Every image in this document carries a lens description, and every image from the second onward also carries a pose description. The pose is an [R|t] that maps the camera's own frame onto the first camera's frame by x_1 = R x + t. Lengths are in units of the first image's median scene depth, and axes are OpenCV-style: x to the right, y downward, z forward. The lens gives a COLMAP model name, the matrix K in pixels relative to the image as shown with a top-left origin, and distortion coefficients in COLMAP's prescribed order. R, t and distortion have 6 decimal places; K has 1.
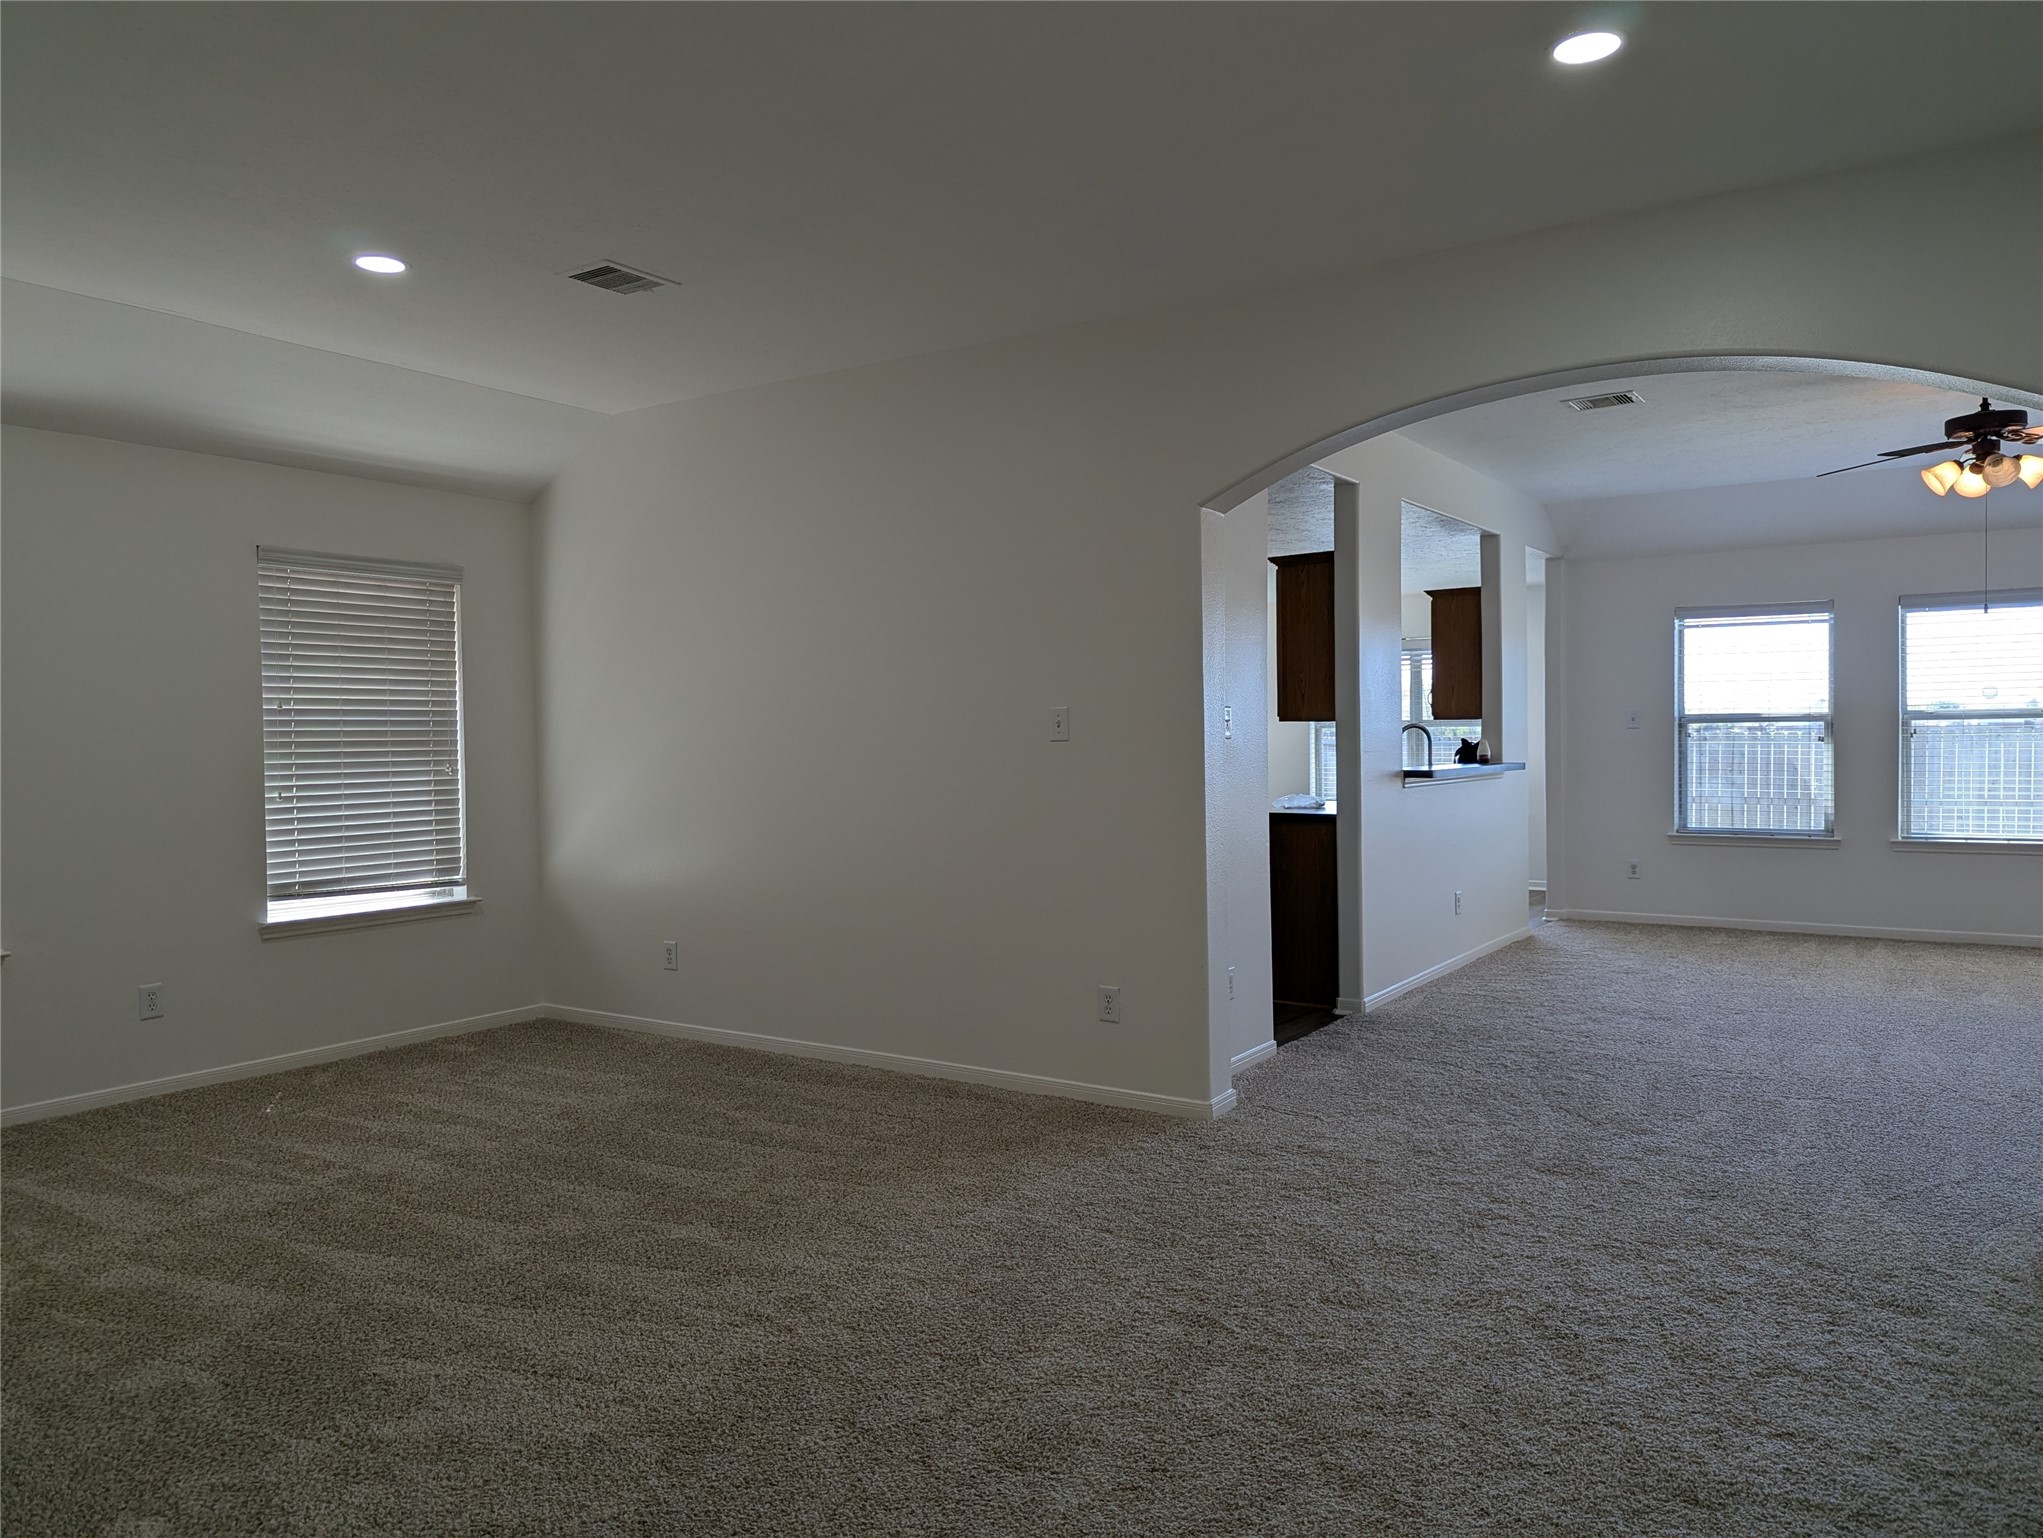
lens RADIAL K [[1443.1, 0, 1034.3], [0, 1443.1, 760.3], [0, 0, 1]] dist [0.044059, -0.043205]
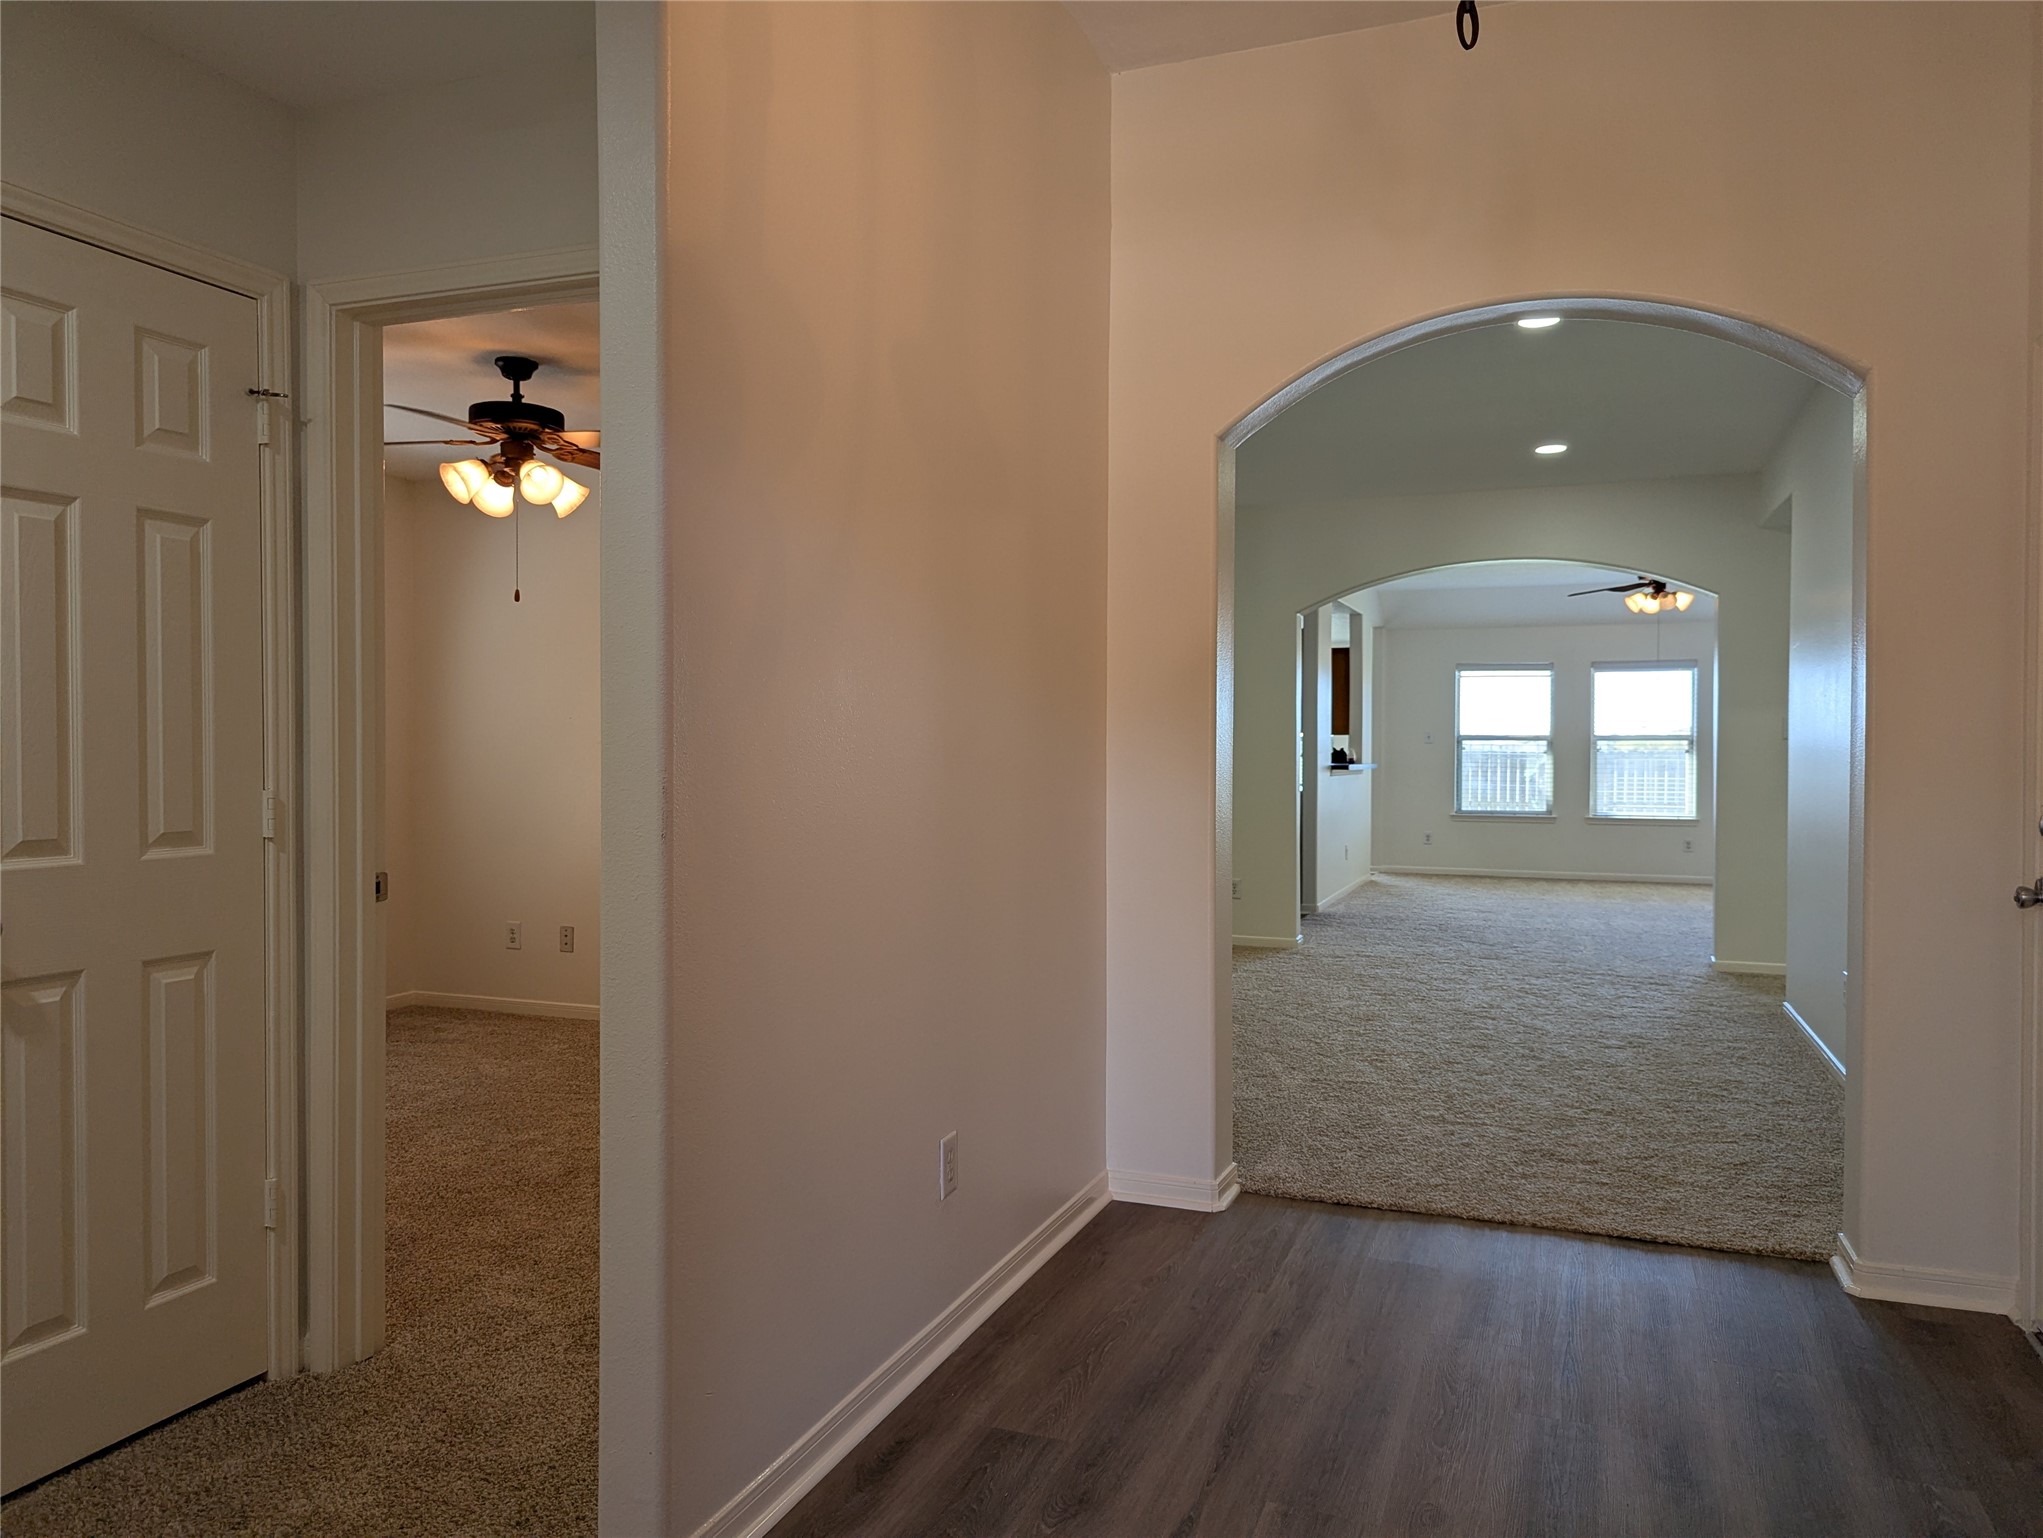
lens RADIAL K [[1443.1, 0, 1028.0], [0, 1443.1, 767.6], [0, 0, 1]] dist [0.044059, -0.043205]
pose [[0.976418, 0.018723, 0.215074, -0.330840], [-0.018767, 0.999822, -0.001836, 0.014641], [-0.215070, -0.002243, 0.976596, -0.390714]]
